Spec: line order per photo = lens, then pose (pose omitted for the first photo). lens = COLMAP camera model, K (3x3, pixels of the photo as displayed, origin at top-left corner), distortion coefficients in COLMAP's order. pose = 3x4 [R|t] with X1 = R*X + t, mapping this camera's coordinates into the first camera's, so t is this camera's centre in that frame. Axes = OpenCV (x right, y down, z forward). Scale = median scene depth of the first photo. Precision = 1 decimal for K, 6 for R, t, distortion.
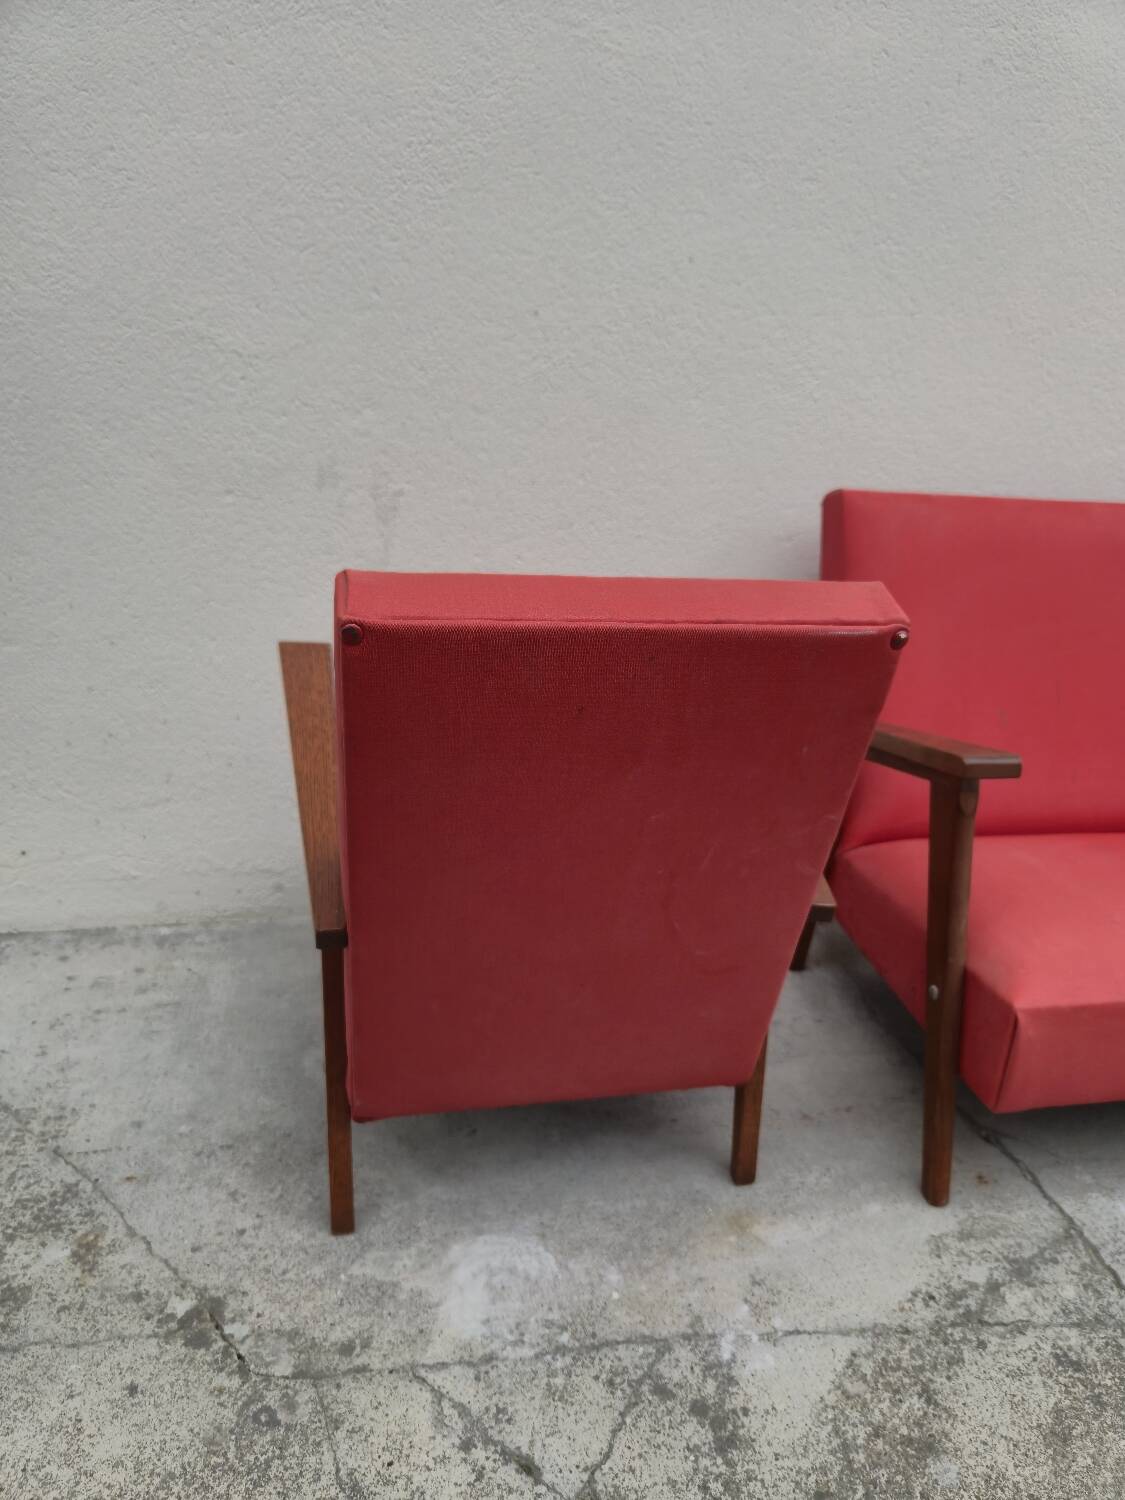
lens RADIAL K [[1016.6, 0, 557.9], [0, 1016.6, 765.9], [0, 0, 1]] dist [0.048896, -0.055984]
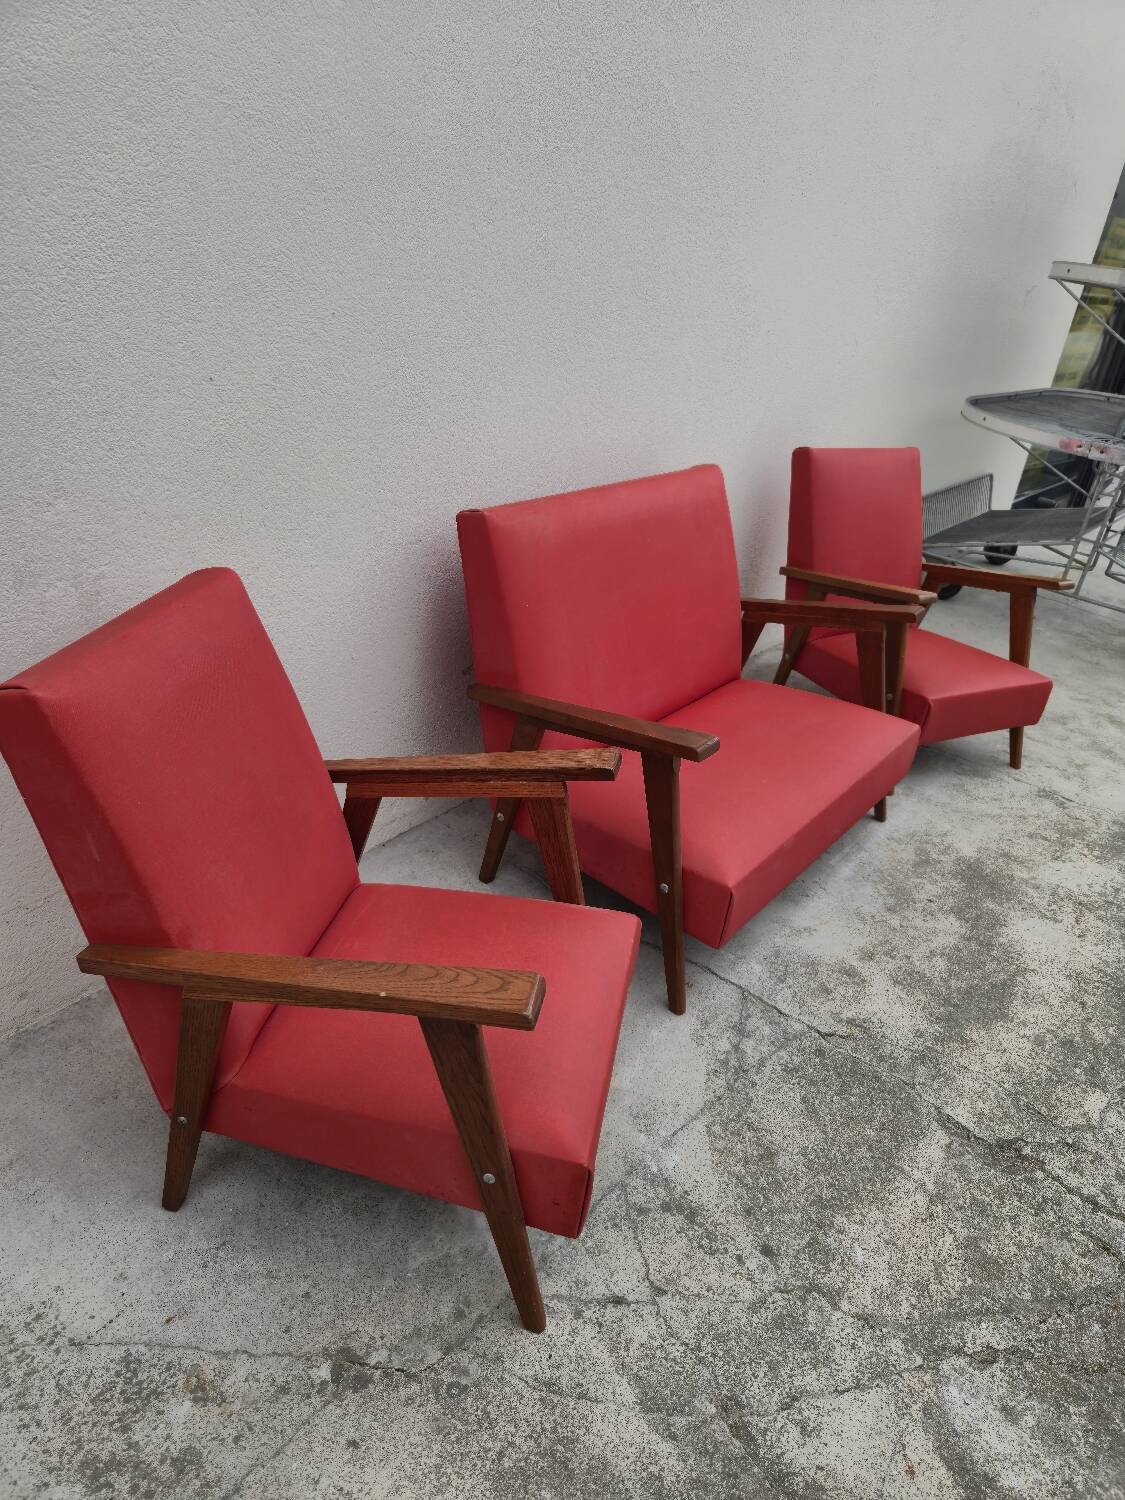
lens RADIAL K [[1012.4, 0, 559.8], [0, 1012.4, 764.7], [0, 0, 1]] dist [0.074643, -0.069305]
pose [[0.758145, -0.286000, 0.586021, -0.625498], [0.159764, 0.952764, 0.258296, -0.396050], [-0.632212, -0.102201, 0.768025, -0.027690]]
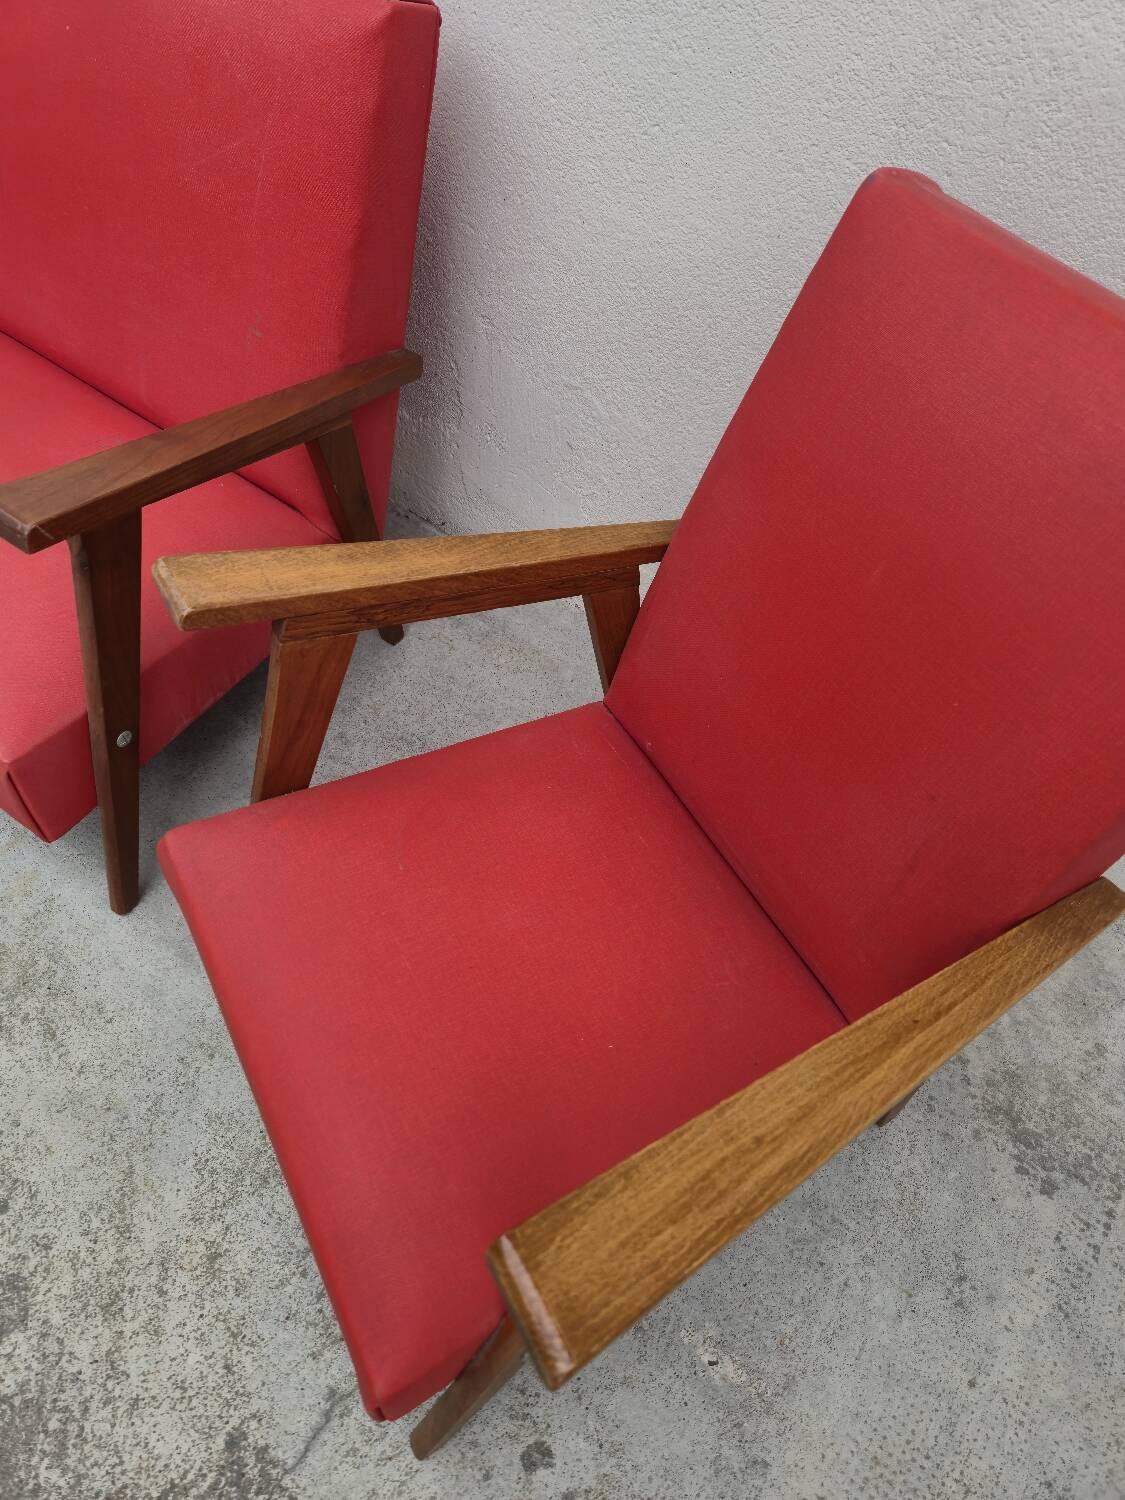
lens RADIAL K [[1010.5, 0, 557.9], [0, 1010.5, 730.1], [0, 0, 1]] dist [0.059997, -0.046984]
pose [[0.651875, 0.569065, -0.501223, 2.044988], [-0.269984, 0.791812, 0.547853, -0.412225], [0.708638, -0.221809, 0.669801, 0.951730]]
